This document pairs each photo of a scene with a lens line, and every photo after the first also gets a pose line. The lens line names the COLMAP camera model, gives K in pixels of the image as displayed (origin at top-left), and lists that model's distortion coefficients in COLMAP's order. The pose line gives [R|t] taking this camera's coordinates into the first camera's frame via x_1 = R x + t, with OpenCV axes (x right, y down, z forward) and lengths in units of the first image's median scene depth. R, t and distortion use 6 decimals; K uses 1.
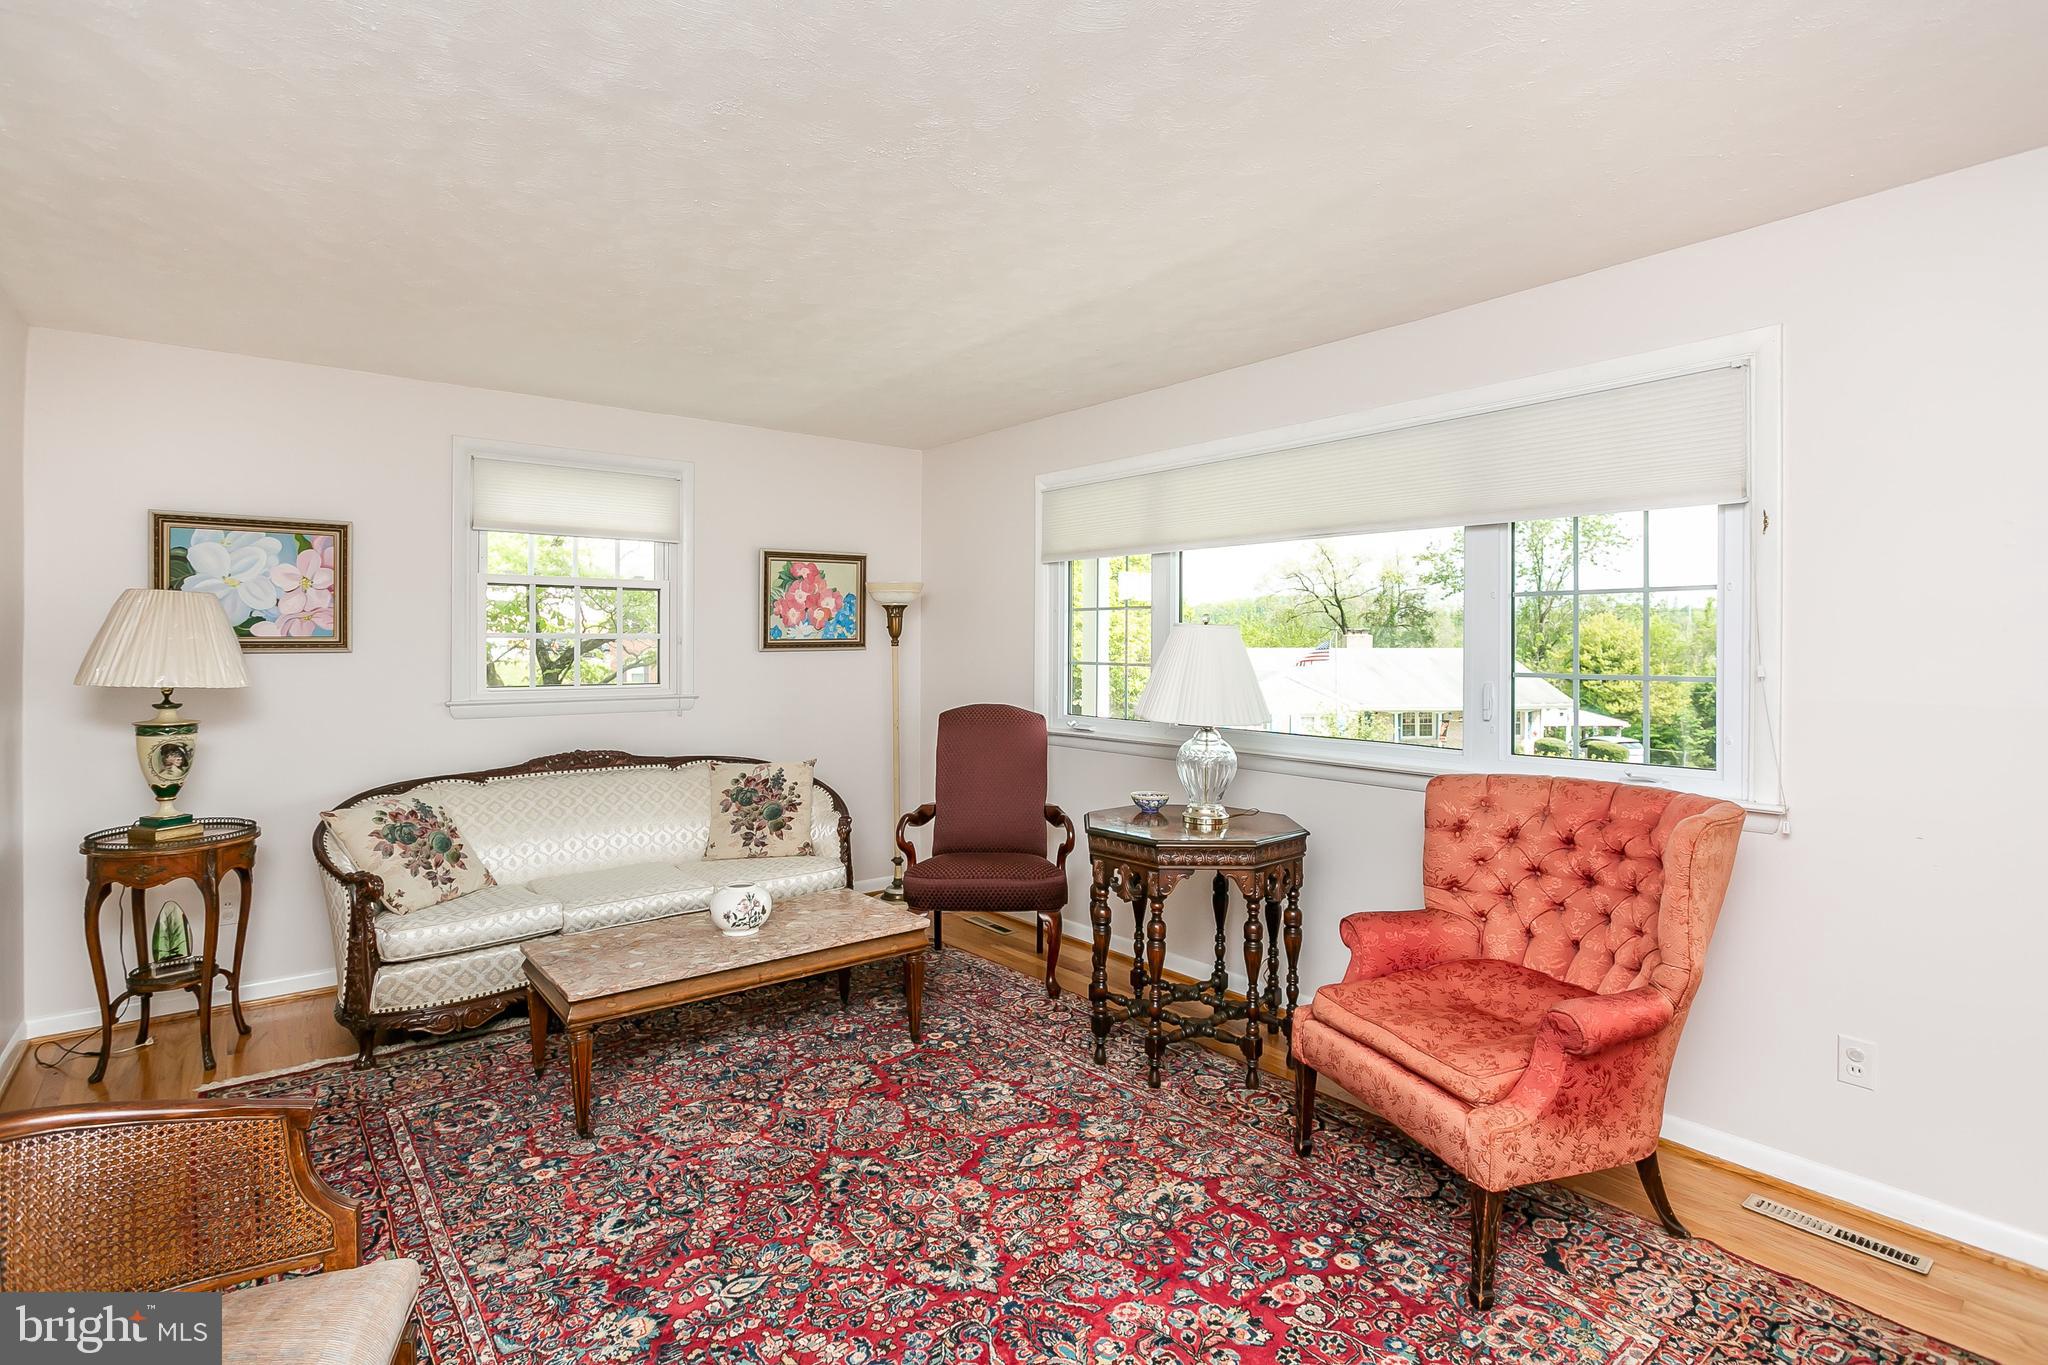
lens RADIAL K [[1004.8, 0, 1015.2], [0, 1004.8, 678.2], [0, 0, 1]] dist [-0.001527, 0.007578]
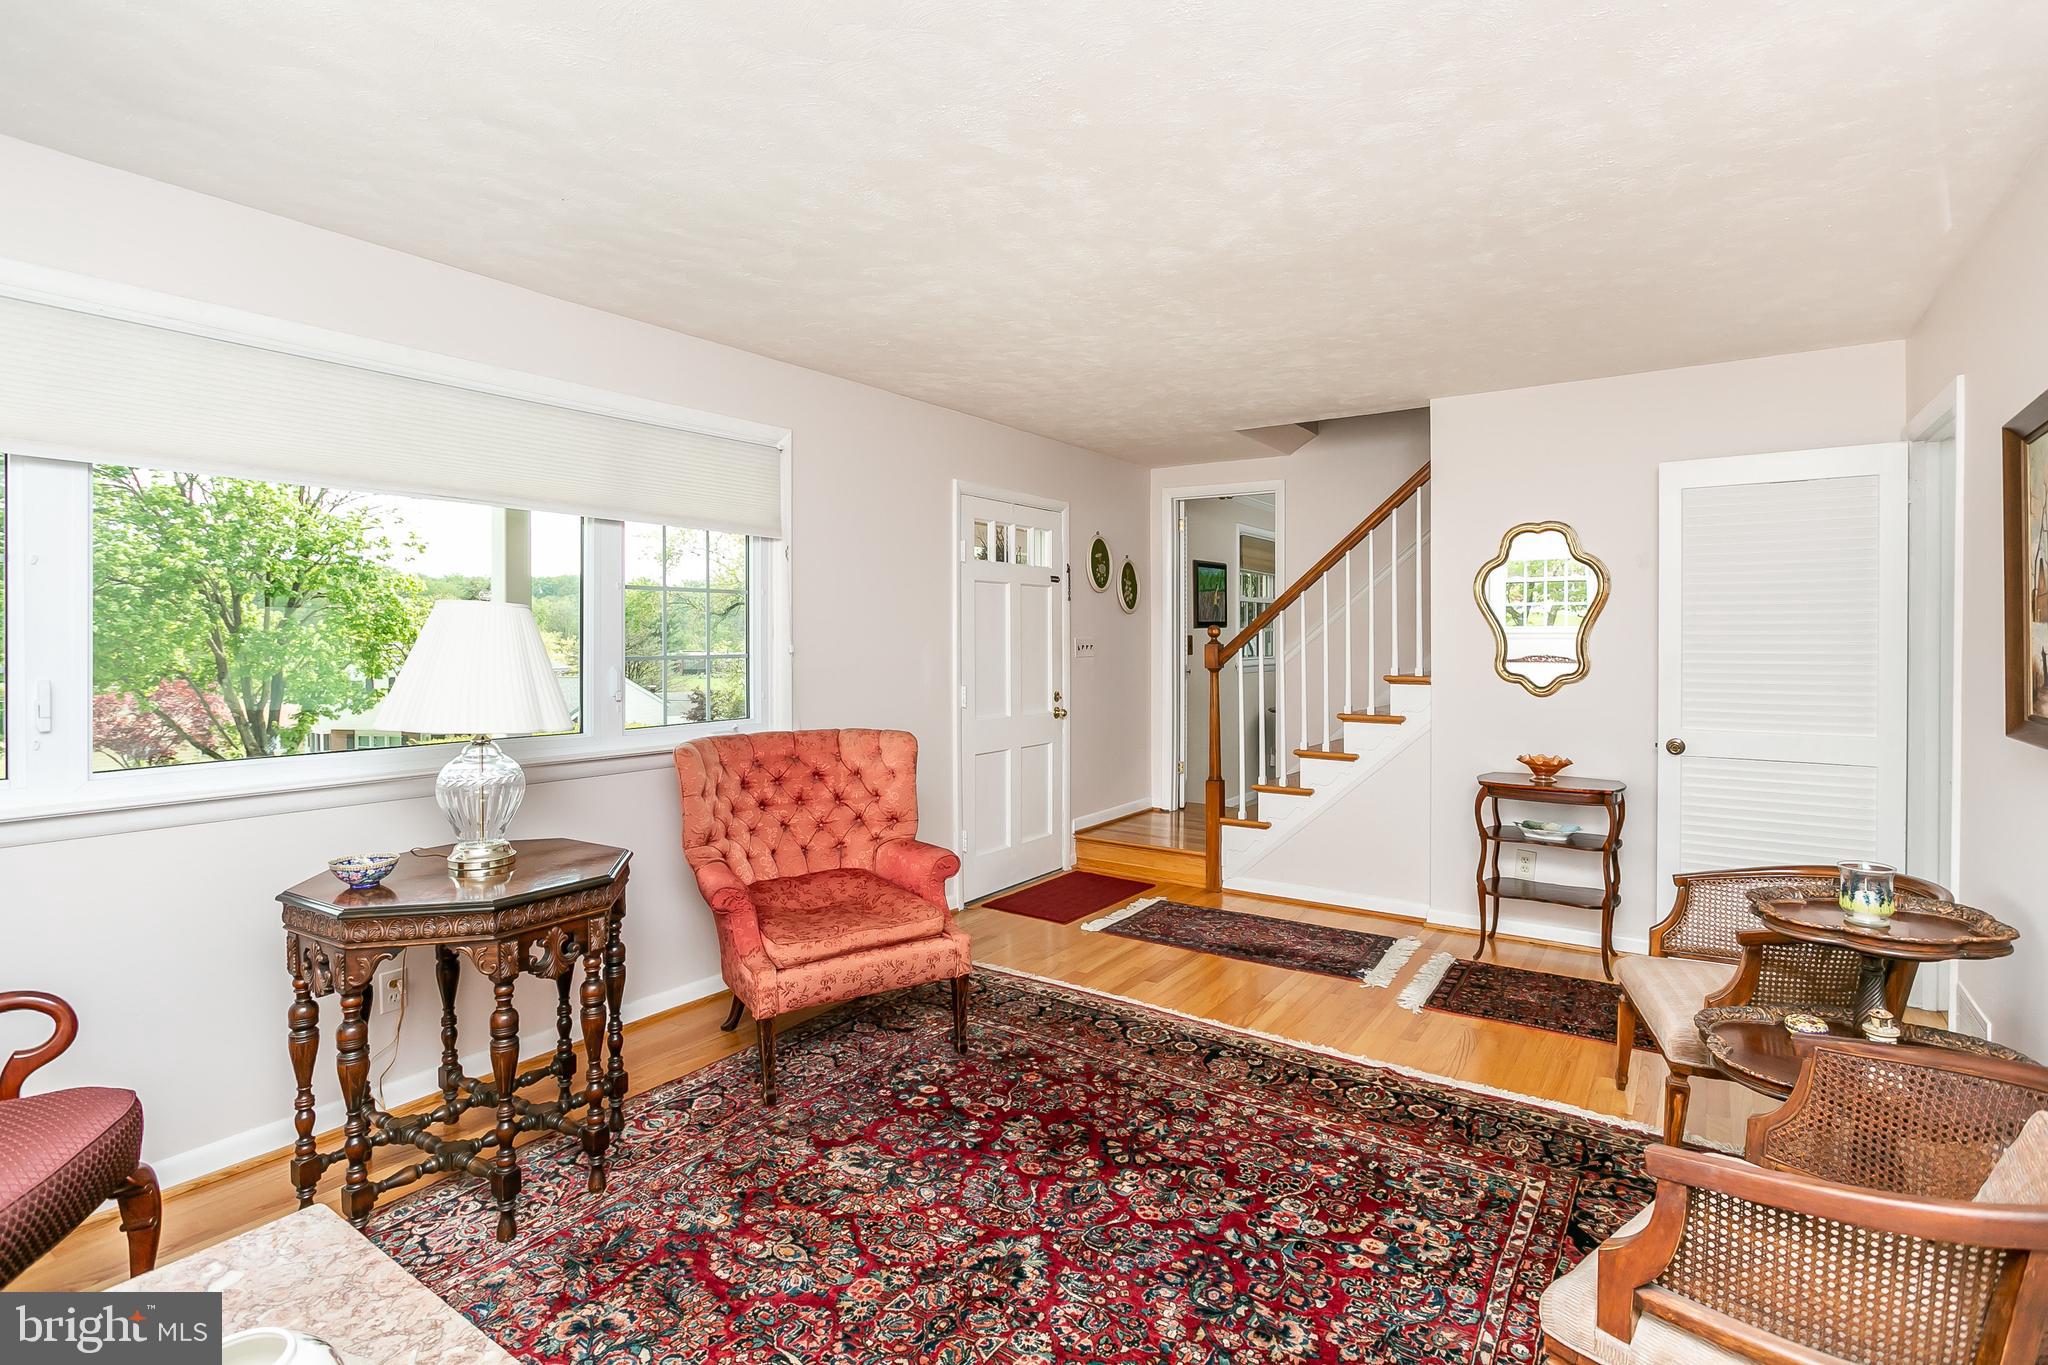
lens RADIAL K [[1004.8, 0, 999.1], [0, 1004.8, 641.7], [0, 0, 1]] dist [-0.001527, 0.007578]
pose [[-0.298304, 0.002136, 0.954469, -0.922135], [0.018784, 0.999817, 0.003633, -0.028433], [-0.954286, 0.019013, -0.298289, 1.198938]]
